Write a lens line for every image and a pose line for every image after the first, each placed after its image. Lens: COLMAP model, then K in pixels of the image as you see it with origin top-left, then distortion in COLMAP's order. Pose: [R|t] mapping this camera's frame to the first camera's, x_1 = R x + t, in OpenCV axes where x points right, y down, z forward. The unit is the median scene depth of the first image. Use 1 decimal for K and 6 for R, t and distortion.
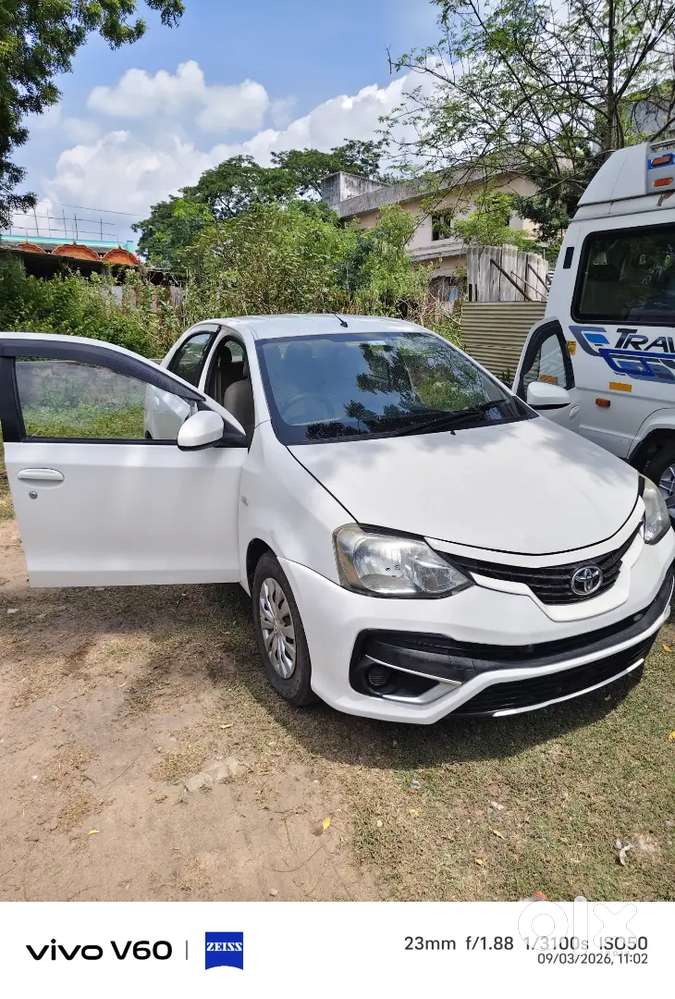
lens RADIAL K [[628.6, 0, 341.3], [0, 628.6, 463.3], [0, 0, 1]] dist [0.021855, -0.032675]
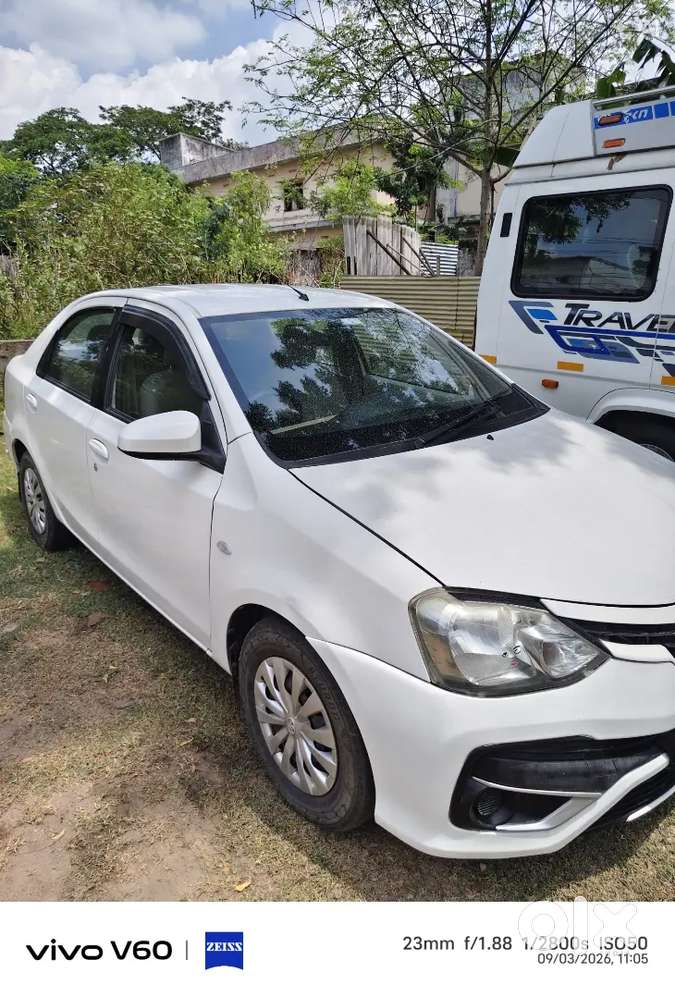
lens RADIAL K [[628.6, 0, 347.3], [0, 628.6, 469.4], [0, 0, 1]] dist [0.021855, -0.032675]
pose [[0.969315, -0.062253, 0.237809, -0.127688], [0.051354, 0.997338, 0.051761, -0.040720], [-0.240398, -0.037961, 0.969932, 0.198450]]
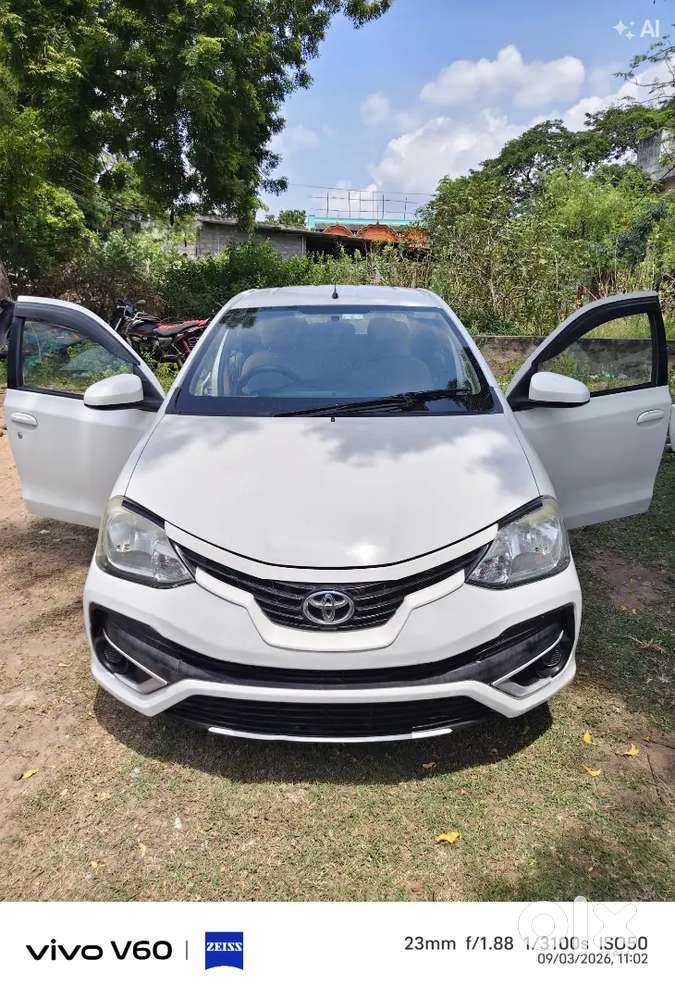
lens RADIAL K [[628.6, 0, 333.1], [0, 628.6, 466.1], [0, 0, 1]] dist [0.021855, -0.032675]
pose [[0.883886, 0.134990, -0.447797, 0.406791], [-0.118152, 0.990834, 0.065477, -0.028244], [0.452532, -0.004966, 0.891734, 0.151825]]
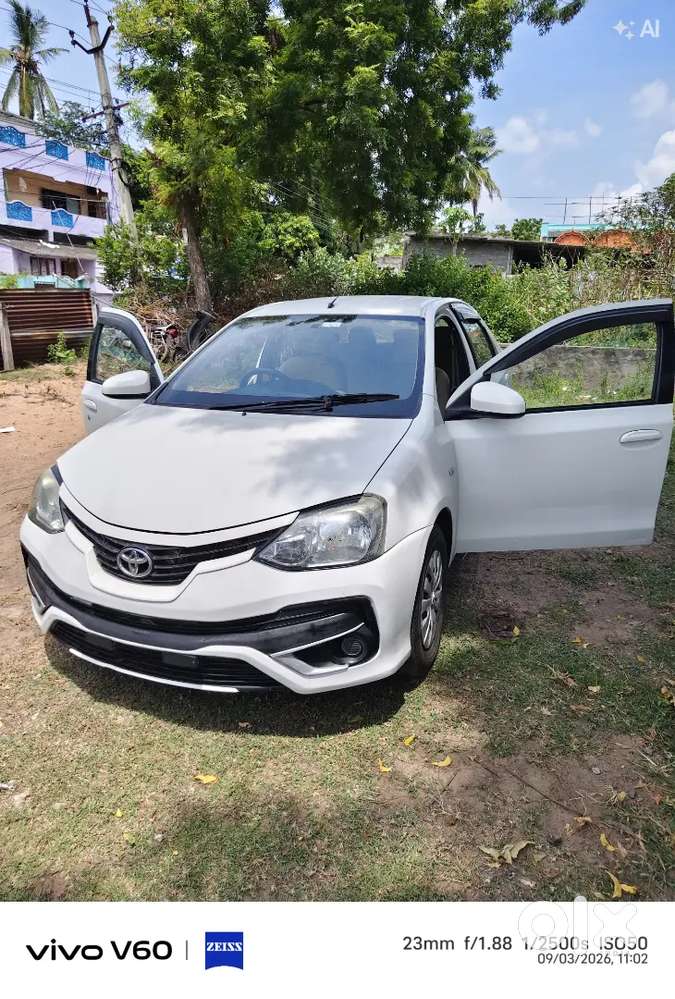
lens RADIAL K [[628.6, 0, 327.7], [0, 628.6, 461.3], [0, 0, 1]] dist [0.021855, -0.032675]
pose [[0.654830, 0.188797, -0.731815, 0.707446], [-0.176116, 0.979758, 0.095173, -0.064736], [0.734969, 0.066562, 0.674825, 0.301281]]
